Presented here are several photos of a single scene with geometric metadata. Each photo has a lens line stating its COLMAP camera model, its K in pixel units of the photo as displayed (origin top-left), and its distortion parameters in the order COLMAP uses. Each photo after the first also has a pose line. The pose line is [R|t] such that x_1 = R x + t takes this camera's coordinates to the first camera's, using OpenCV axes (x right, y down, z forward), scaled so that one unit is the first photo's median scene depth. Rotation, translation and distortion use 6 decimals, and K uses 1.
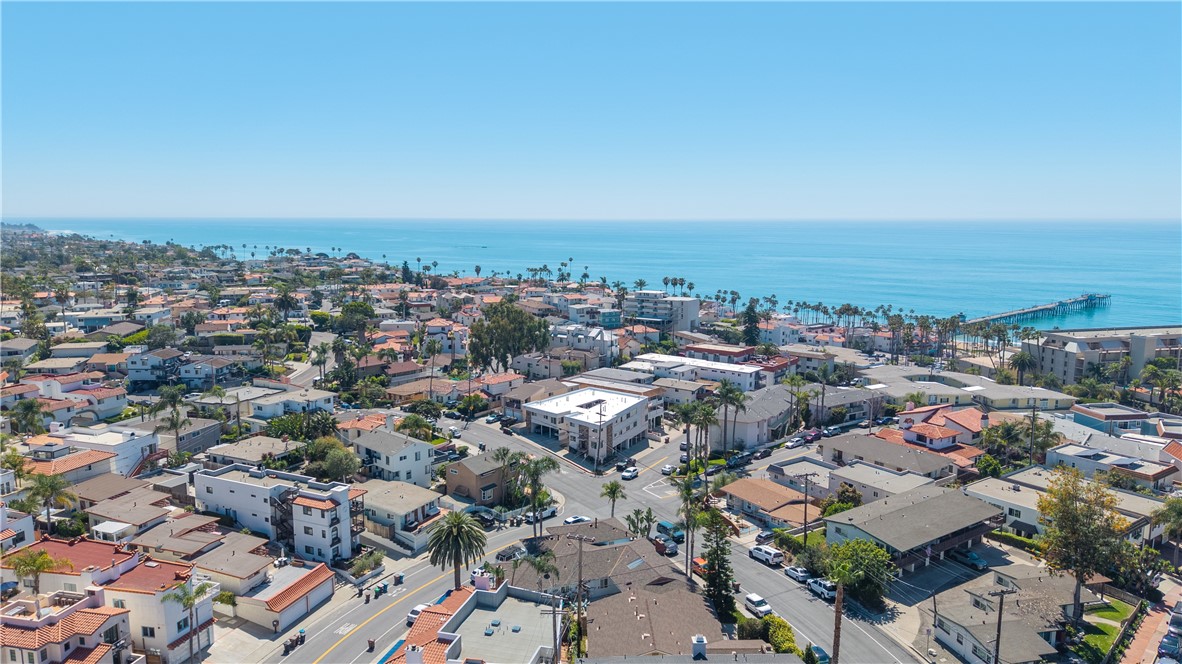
lens RADIAL K [[810.3, 0, 593.5], [0, 810.3, 327.6], [0, 0, 1]] dist [0.031654, -0.016115]
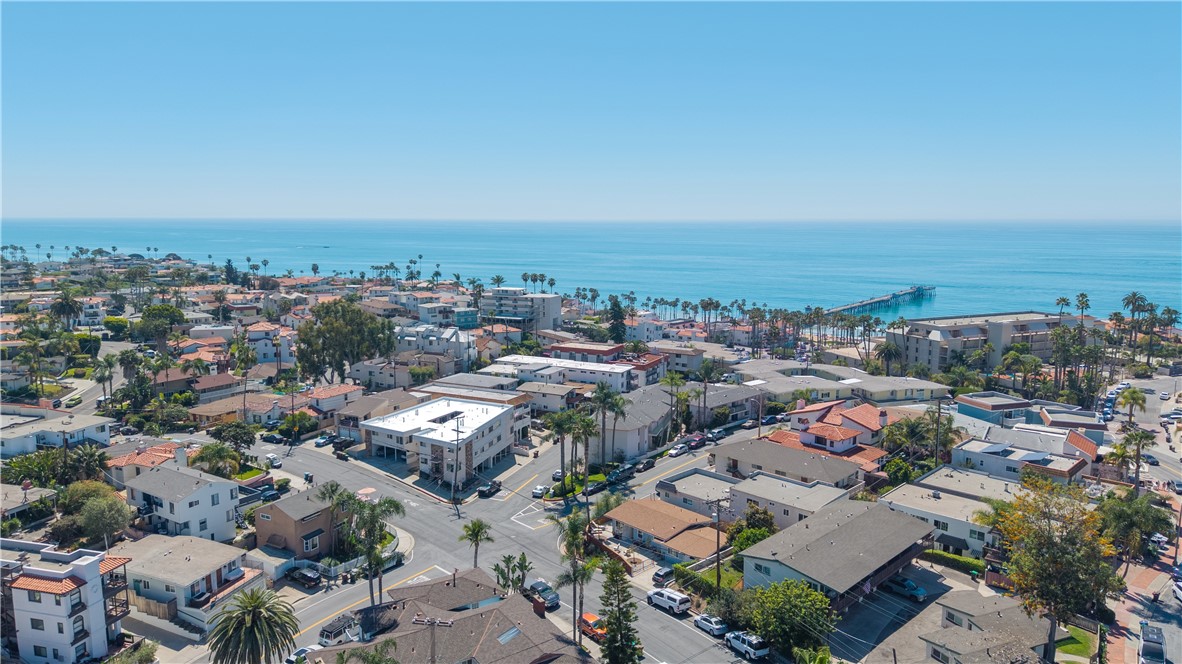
lens RADIAL K [[810.3, 0, 603.1], [0, 810.3, 337.3], [0, 0, 1]] dist [0.031654, -0.016115]
pose [[0.981963, -0.027134, 0.187117, 0.002224], [0.024944, 0.999590, 0.014045, 0.002959], [-0.187421, -0.009124, 0.982237, 0.145174]]
